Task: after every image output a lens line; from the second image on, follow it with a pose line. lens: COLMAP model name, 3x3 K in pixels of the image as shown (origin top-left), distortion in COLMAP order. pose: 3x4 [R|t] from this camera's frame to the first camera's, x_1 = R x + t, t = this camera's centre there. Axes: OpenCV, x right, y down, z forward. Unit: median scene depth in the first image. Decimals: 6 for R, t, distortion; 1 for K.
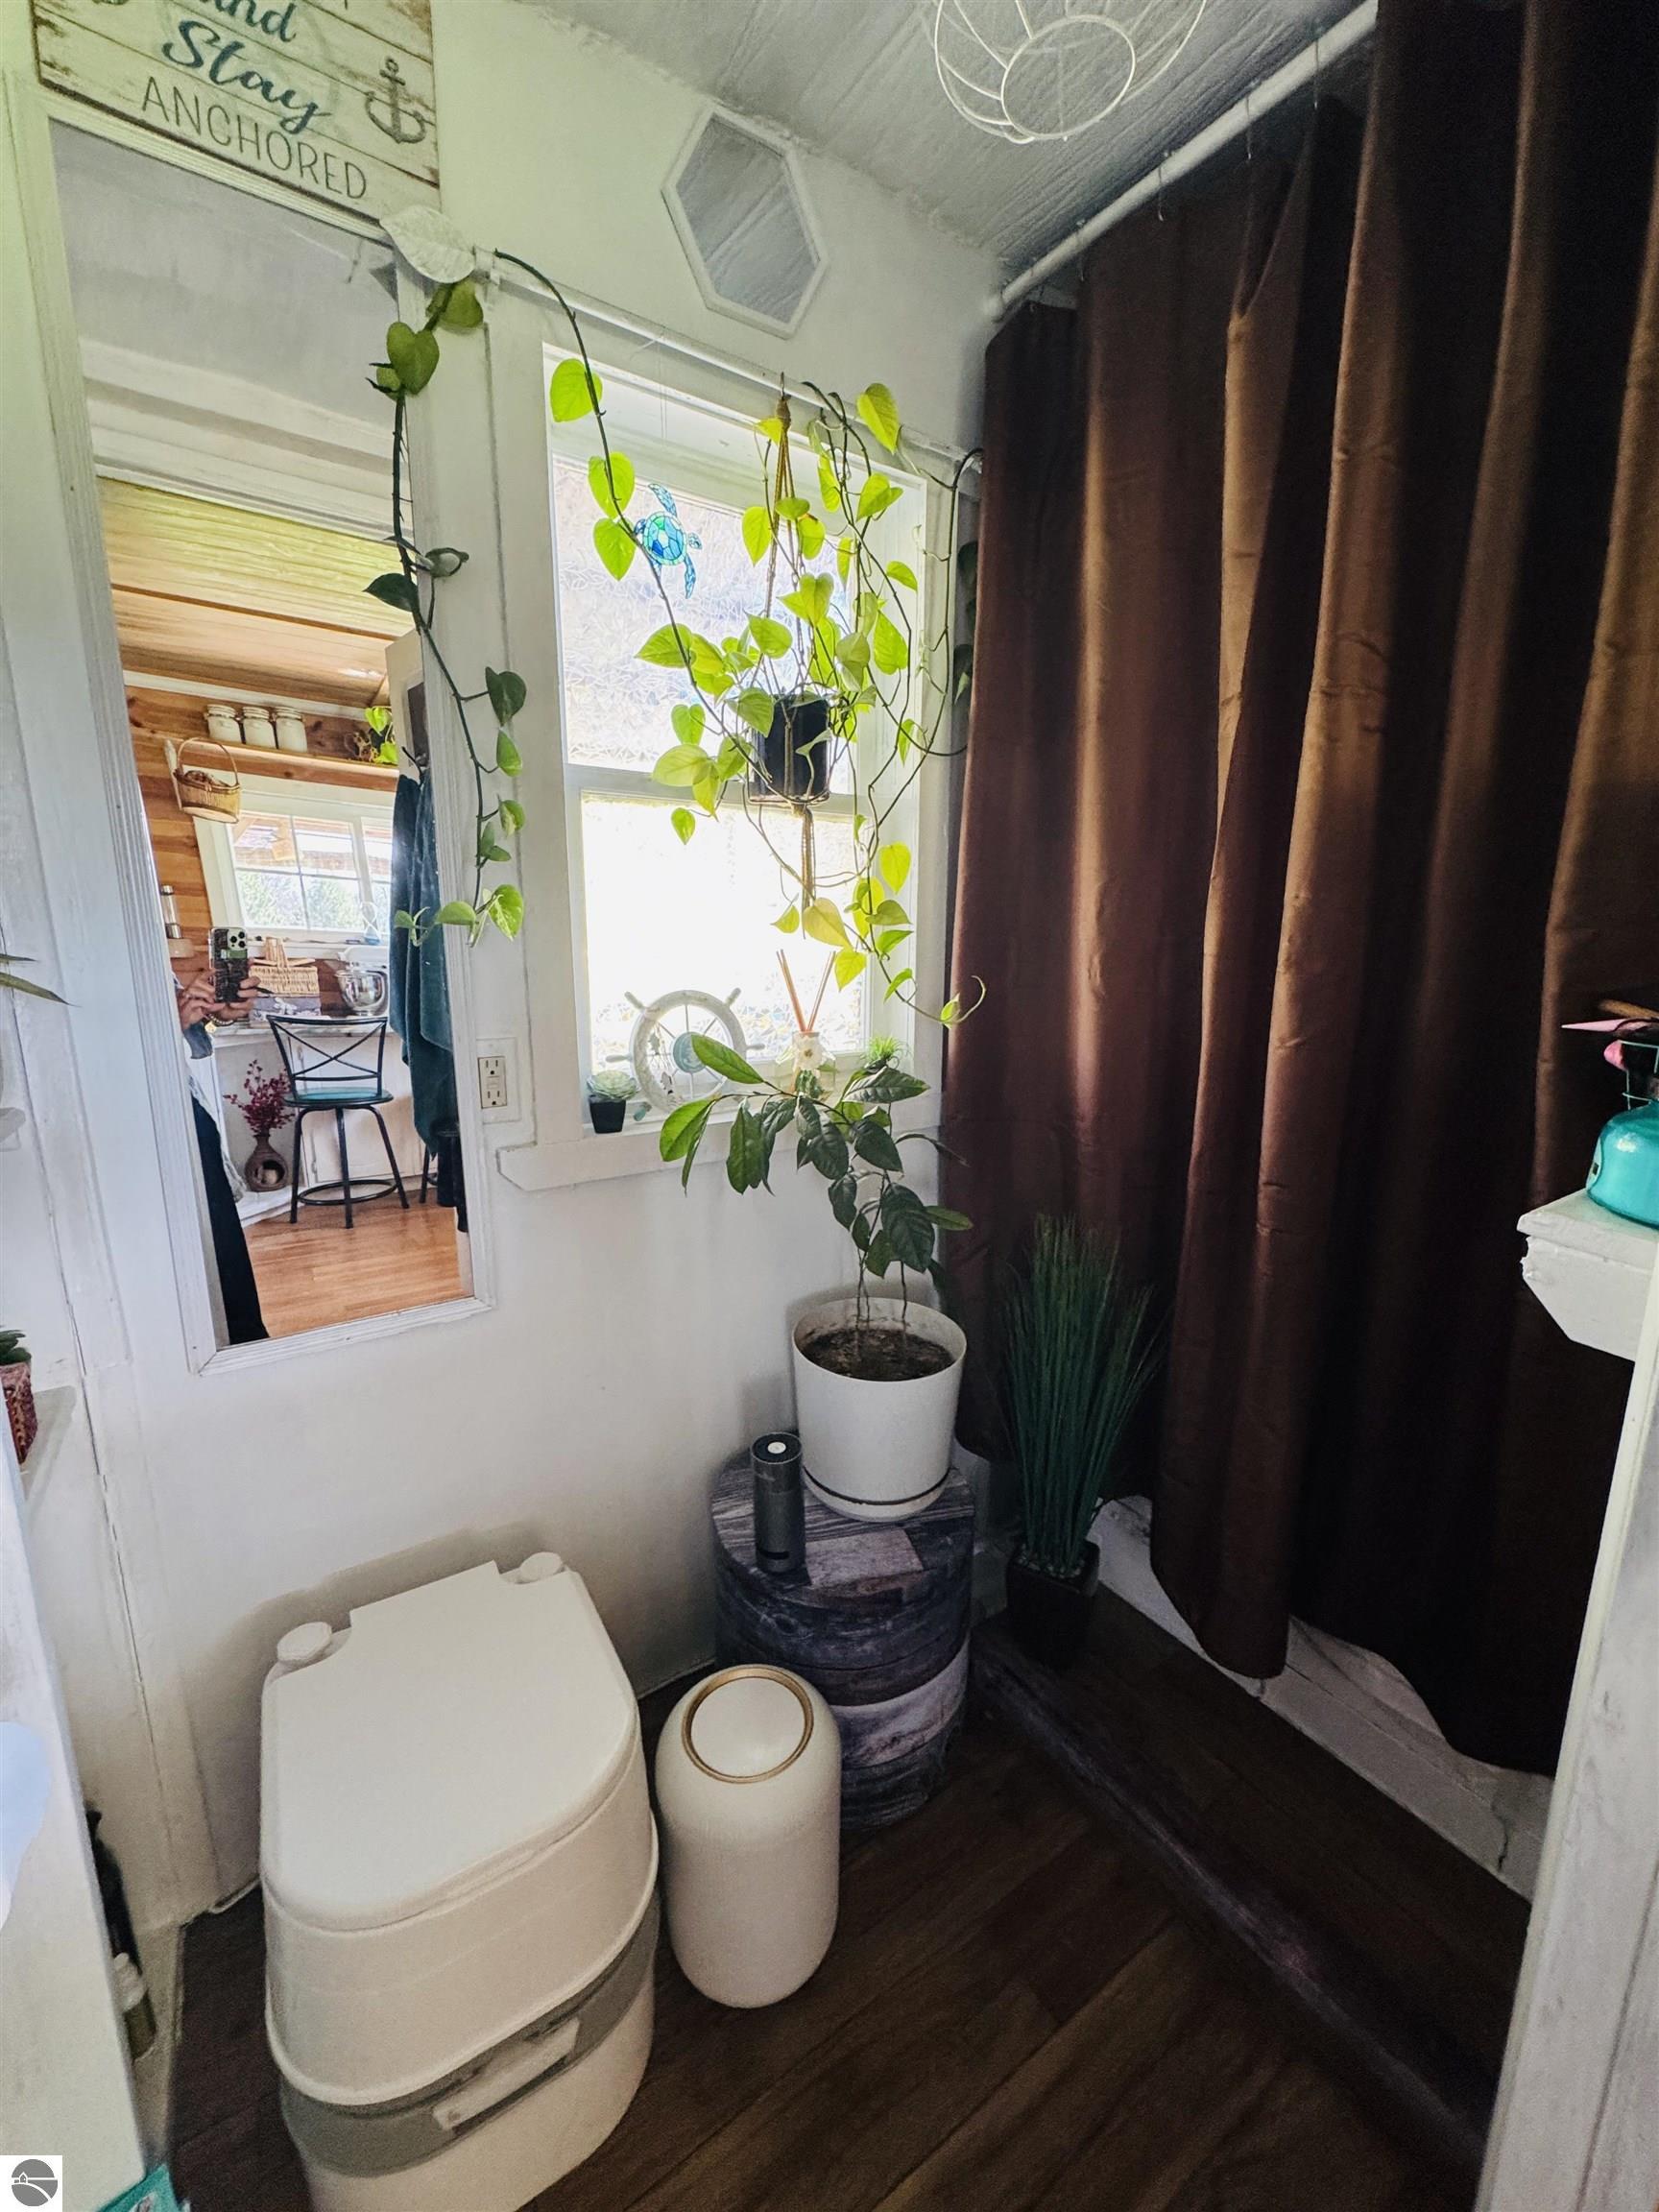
lens RADIAL K [[884.2, 0, 828.7], [0, 884.2, 1103.5], [0, 0, 1]] dist [-0.004469, 0.000568]
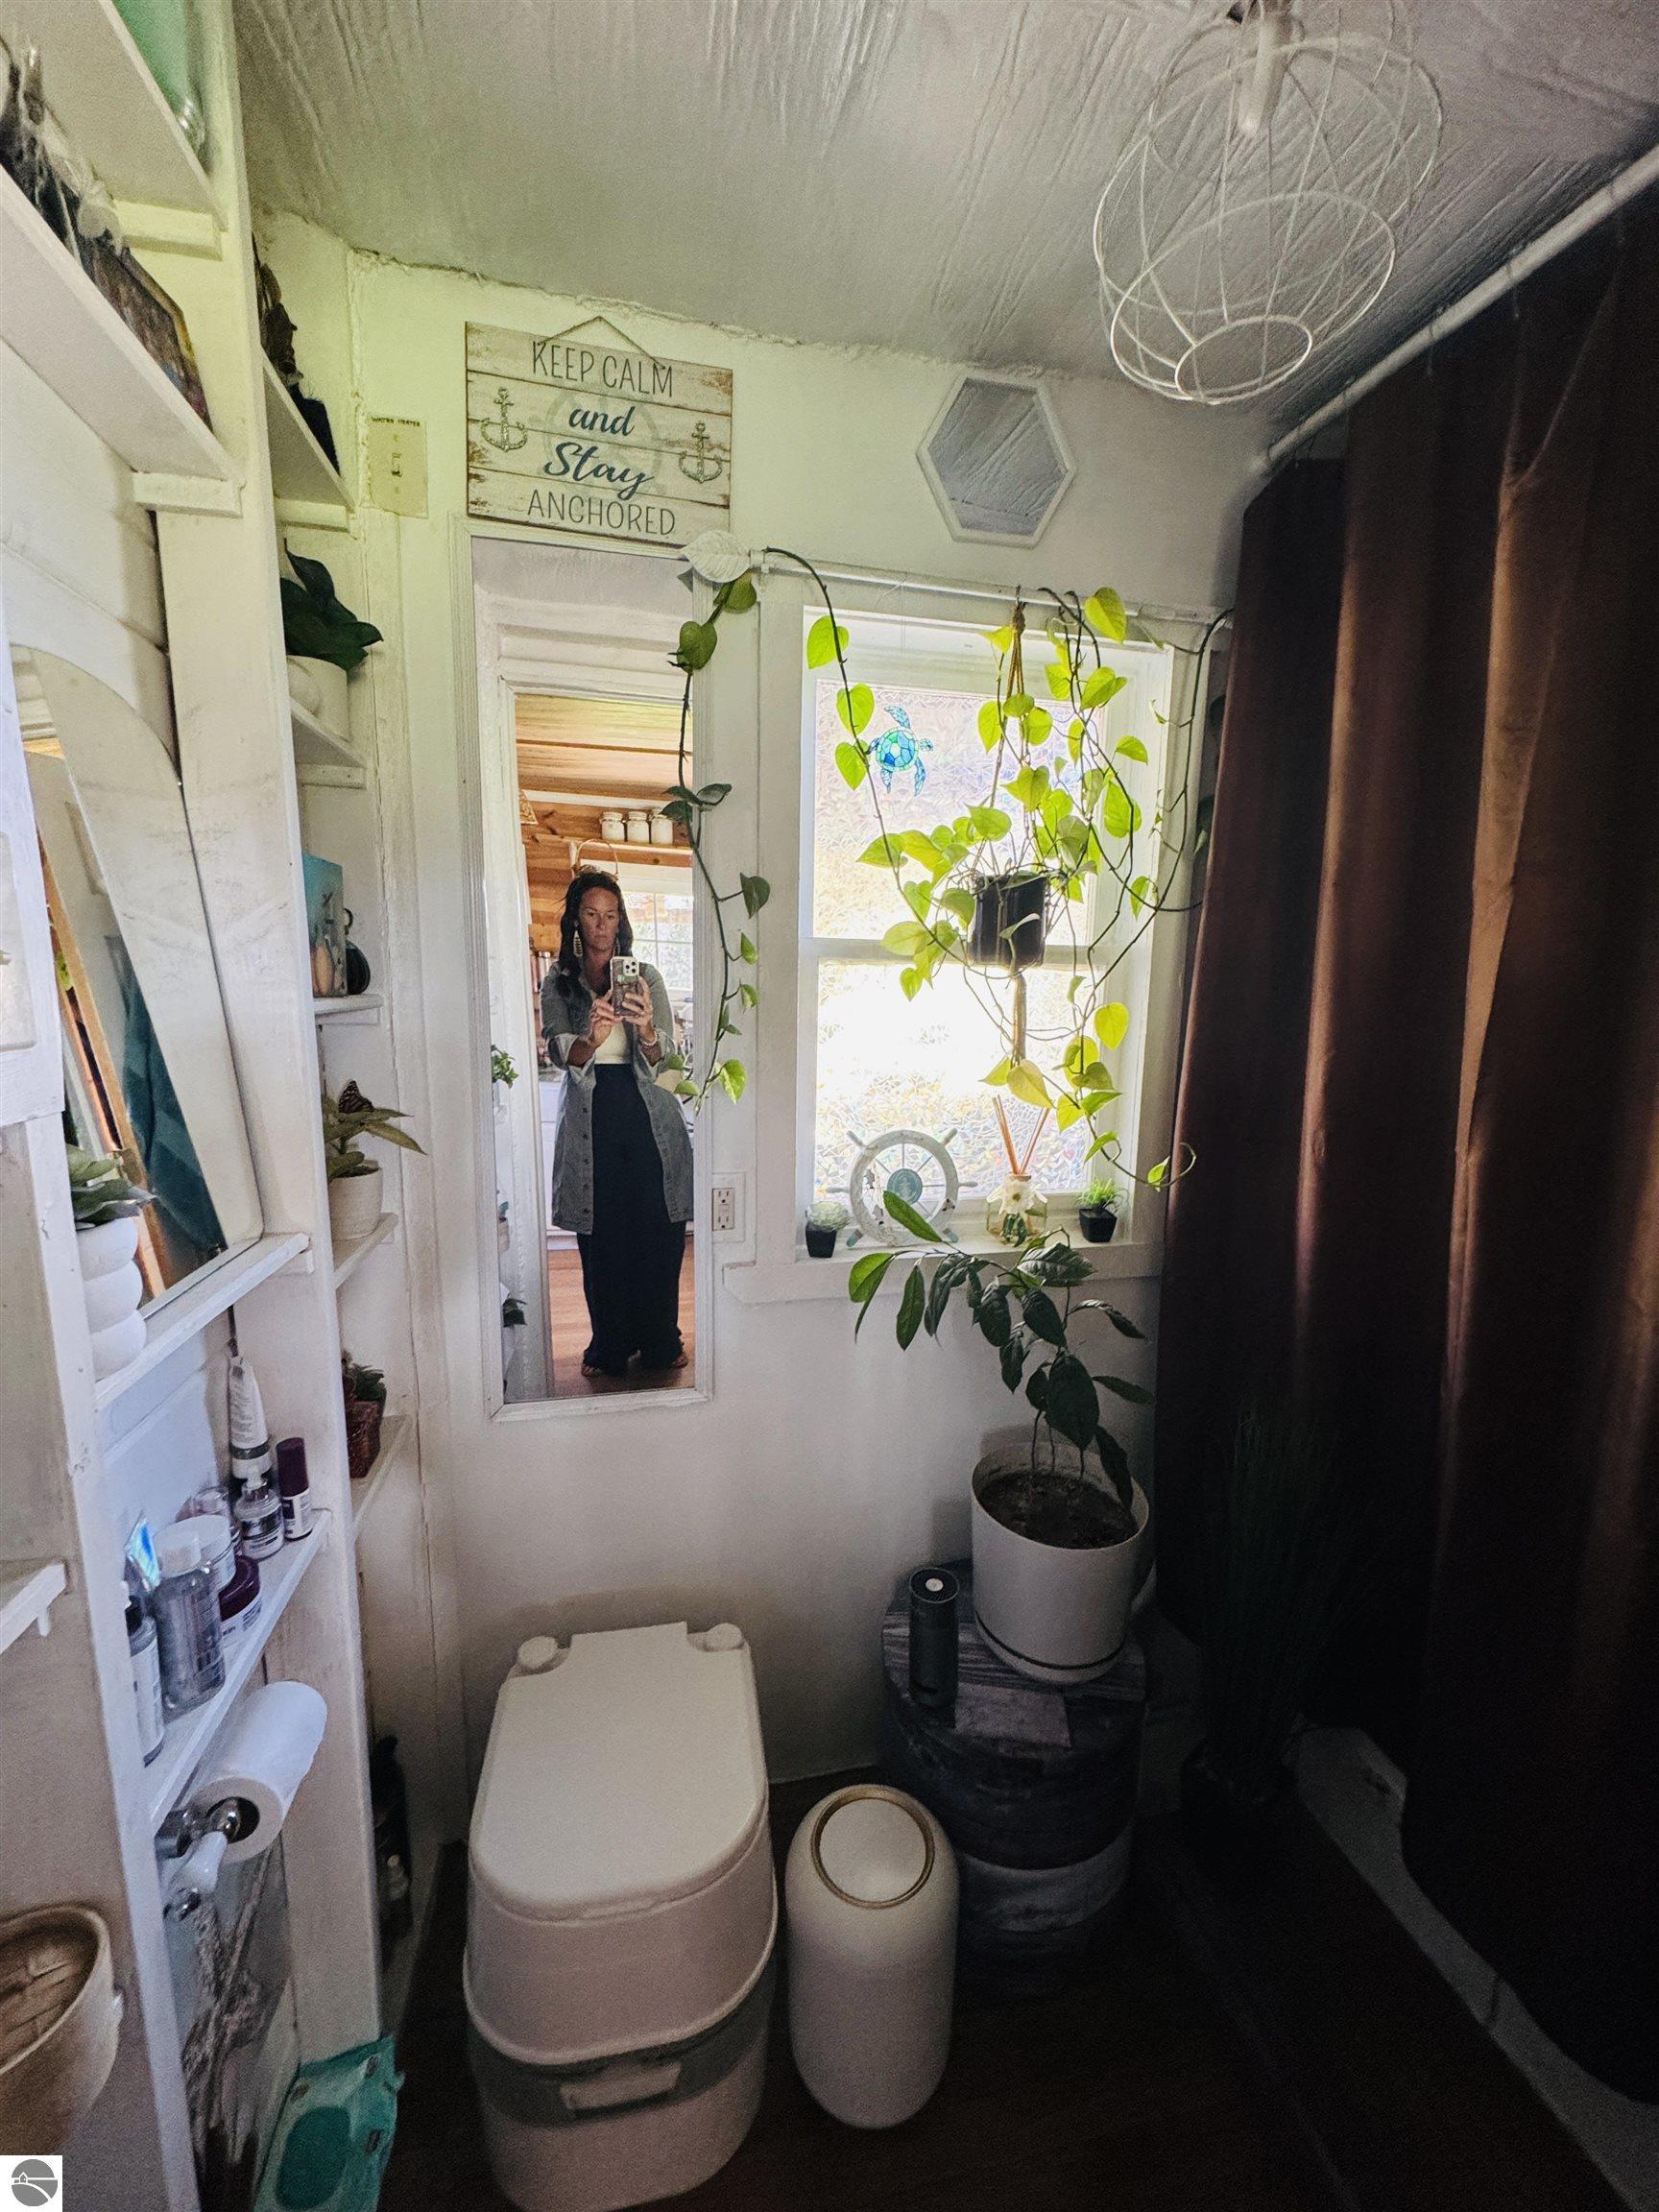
lens RADIAL K [[884.2, 0, 819.9], [0, 884.2, 1109.6], [0, 0, 1]] dist [-0.004469, 0.000568]
pose [[0.933951, 0.067879, -0.350896, 0.142134], [-0.084239, 0.995946, -0.031551, -0.127960], [0.347332, 0.059026, 0.935883, -0.064287]]
